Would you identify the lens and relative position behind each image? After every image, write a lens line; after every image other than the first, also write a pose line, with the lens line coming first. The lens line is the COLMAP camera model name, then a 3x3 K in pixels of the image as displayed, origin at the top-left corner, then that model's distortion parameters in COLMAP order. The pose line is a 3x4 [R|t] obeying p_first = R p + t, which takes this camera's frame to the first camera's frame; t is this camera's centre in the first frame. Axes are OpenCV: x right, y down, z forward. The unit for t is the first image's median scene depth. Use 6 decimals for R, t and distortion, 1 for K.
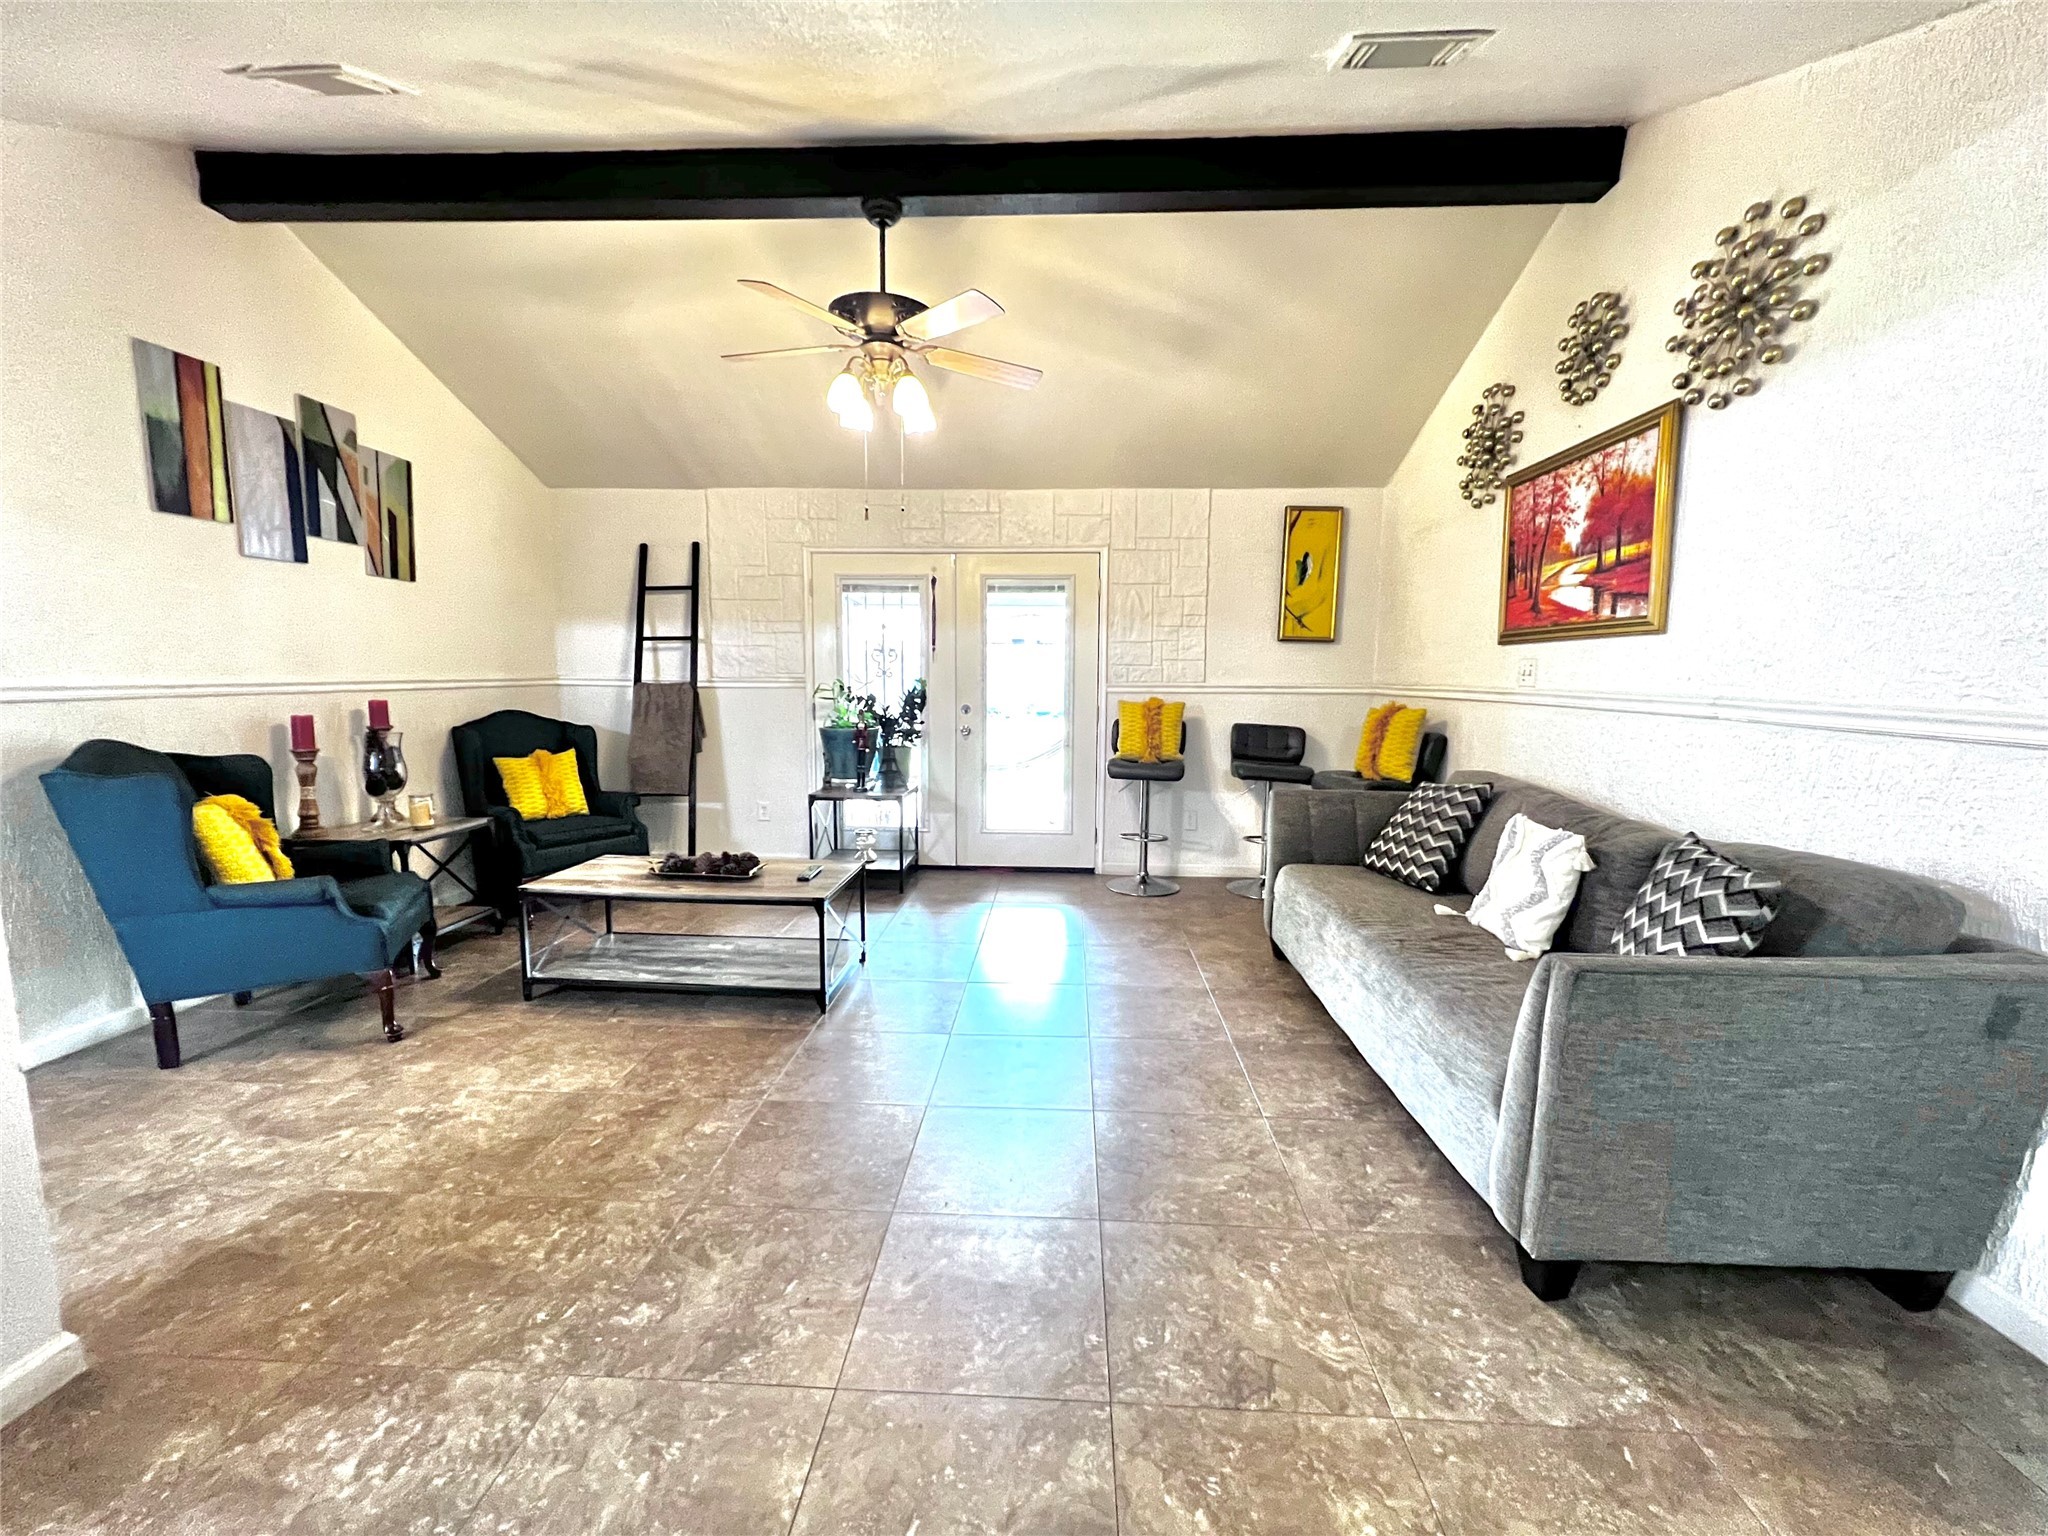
lens RADIAL K [[830.7, 0, 1035.4], [0, 830.7, 762.3], [0, 0, 1]] dist [-0.002698, 0.000385]
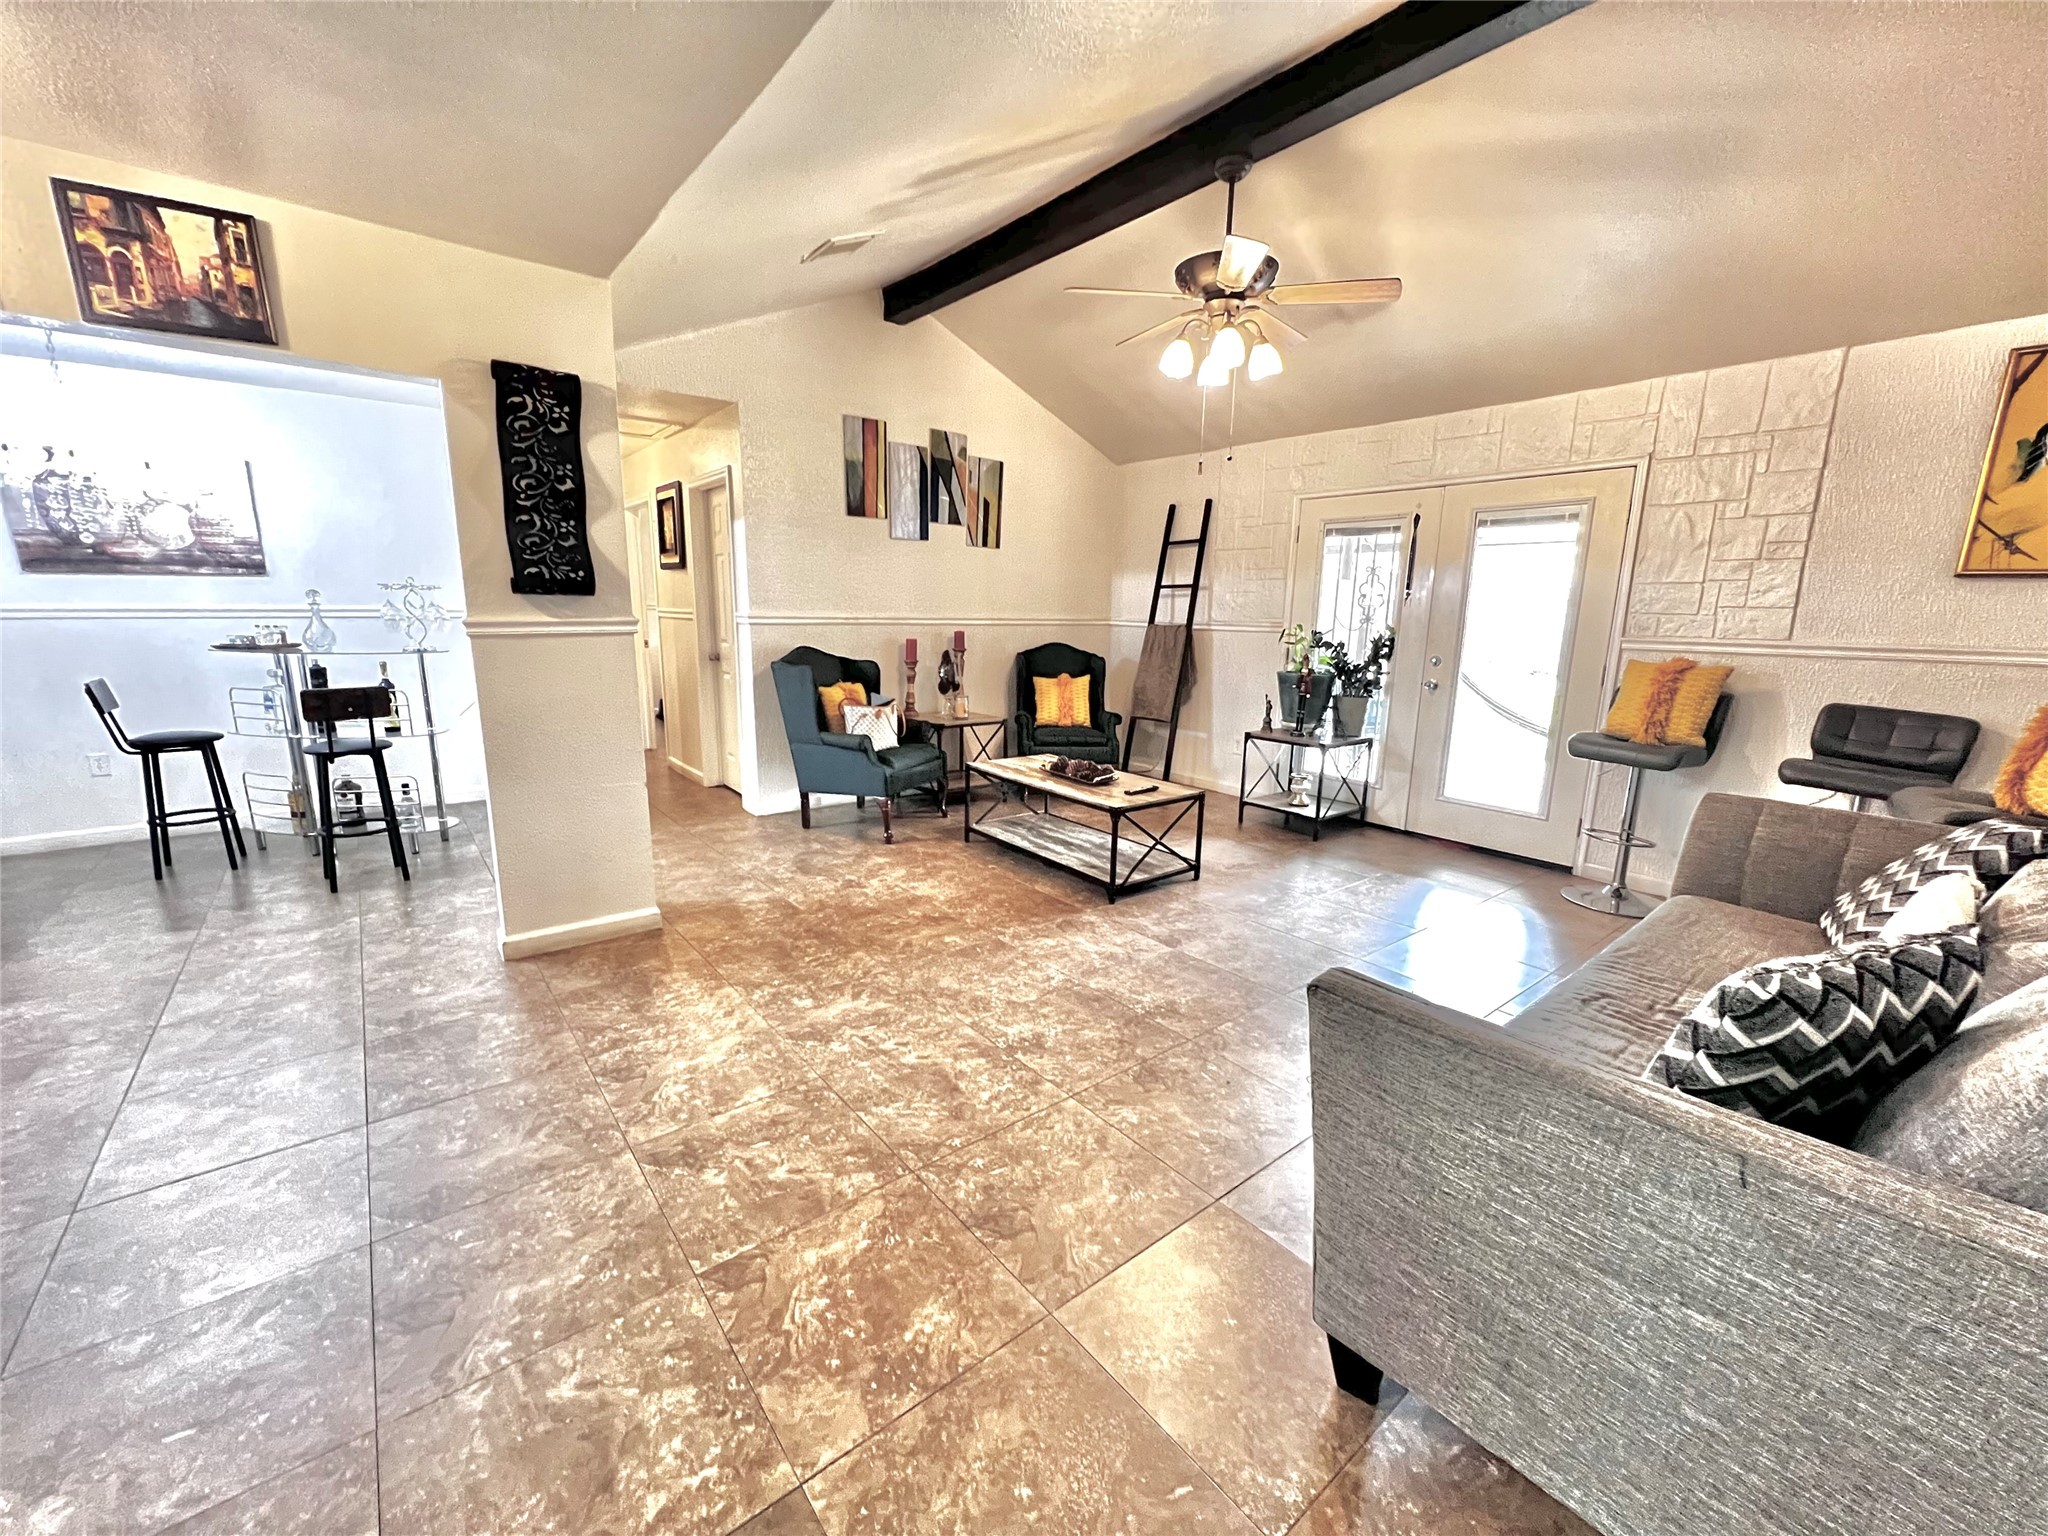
lens RADIAL K [[830.7, 0, 1037.2], [0, 830.7, 763.1], [0, 0, 1]] dist [-0.002698, 0.000385]
pose [[0.665820, 0.142291, -0.732419, 0.443380], [-0.096652, 0.989824, 0.104436, -0.009720], [0.739826, 0.001254, 0.672797, 0.105862]]
